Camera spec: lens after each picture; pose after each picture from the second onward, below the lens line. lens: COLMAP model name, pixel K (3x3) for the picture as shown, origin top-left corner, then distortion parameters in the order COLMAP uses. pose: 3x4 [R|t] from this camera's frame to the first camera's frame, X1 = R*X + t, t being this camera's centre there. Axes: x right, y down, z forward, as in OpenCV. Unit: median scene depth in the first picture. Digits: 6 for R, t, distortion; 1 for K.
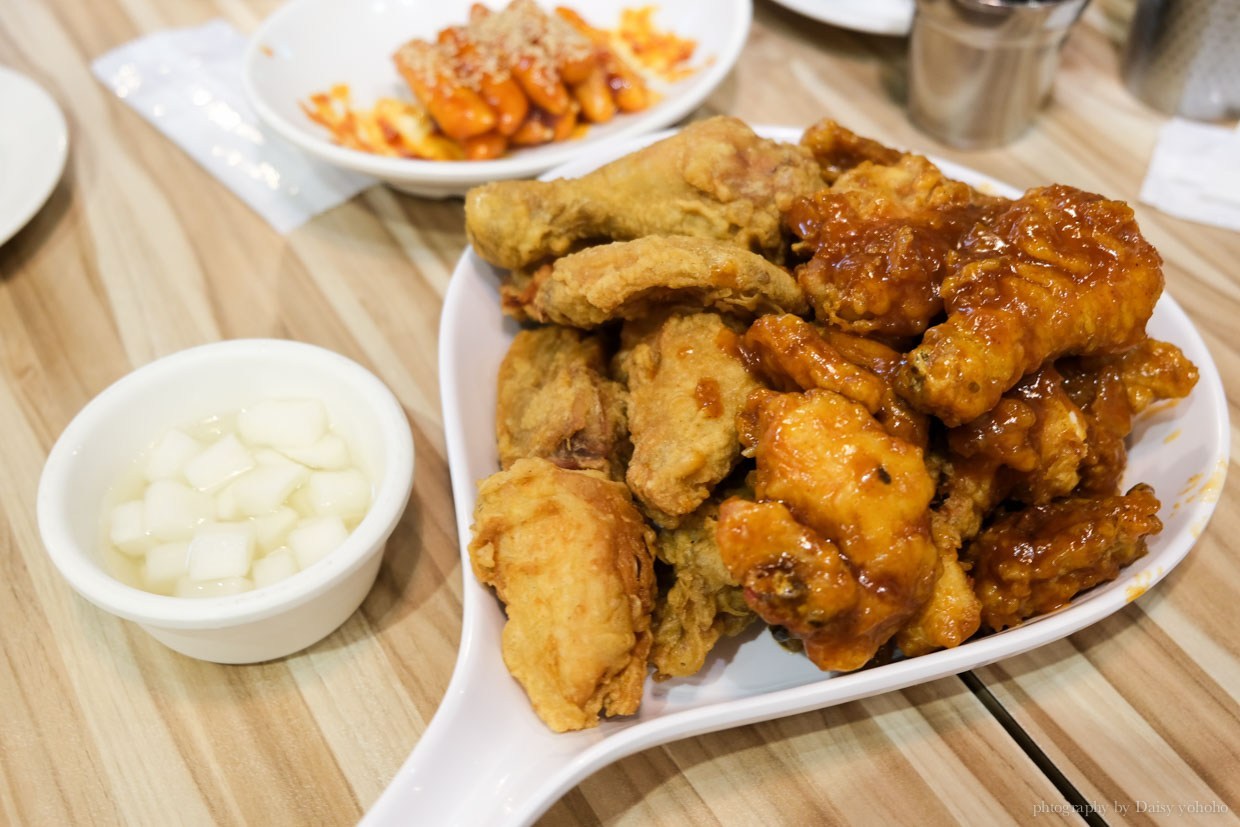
lens RADIAL K [[1421.8, 0, 620.0], [0, 1421.8, 413.0], [0, 0, 1]] dist [0.008717, 0.000000]
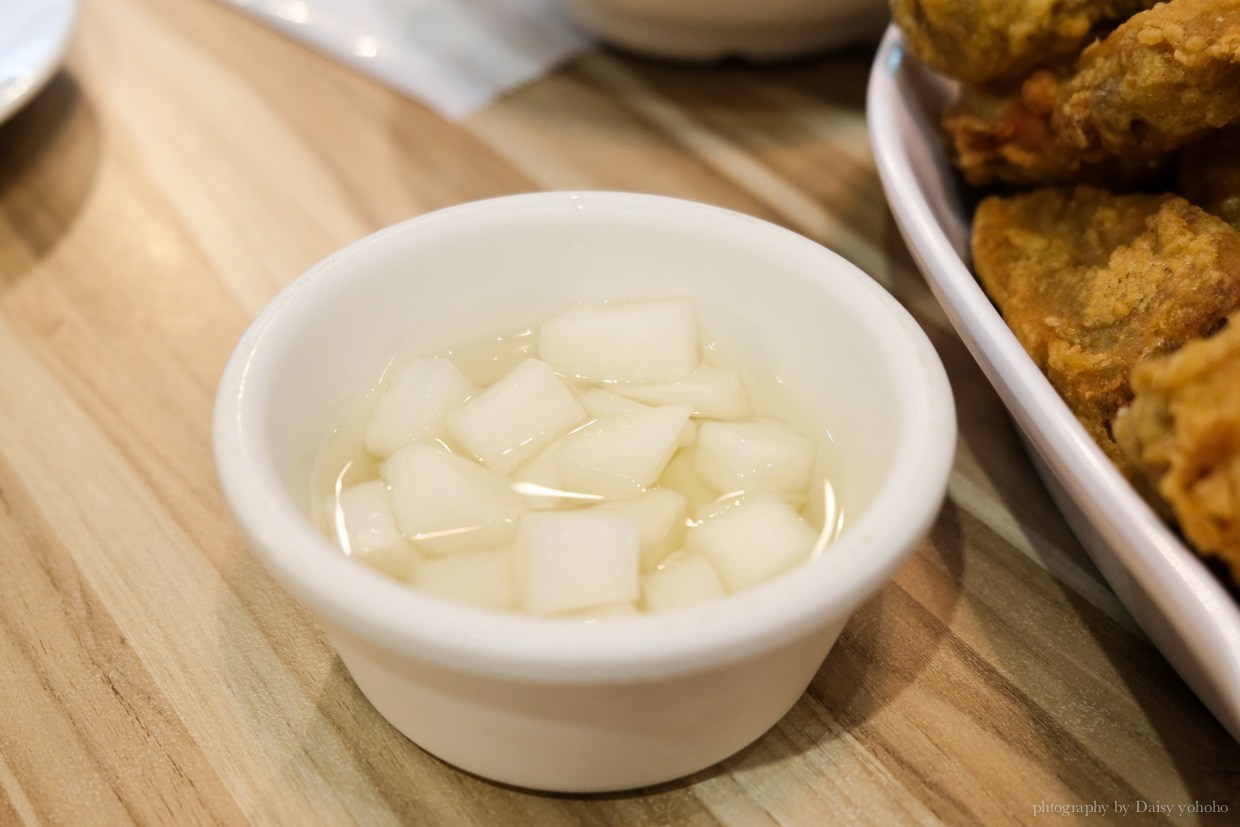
lens RADIAL K [[1839.7, 0, 619.9], [0, 1839.7, 413.7], [0, 0, 1]] dist [-0.085391, 0.000000]
pose [[0.997733, -0.033899, 0.058132, -0.285631], [0.041114, 0.990950, -0.127782, 0.123491], [-0.053274, 0.129882, 0.990097, 0.344232]]
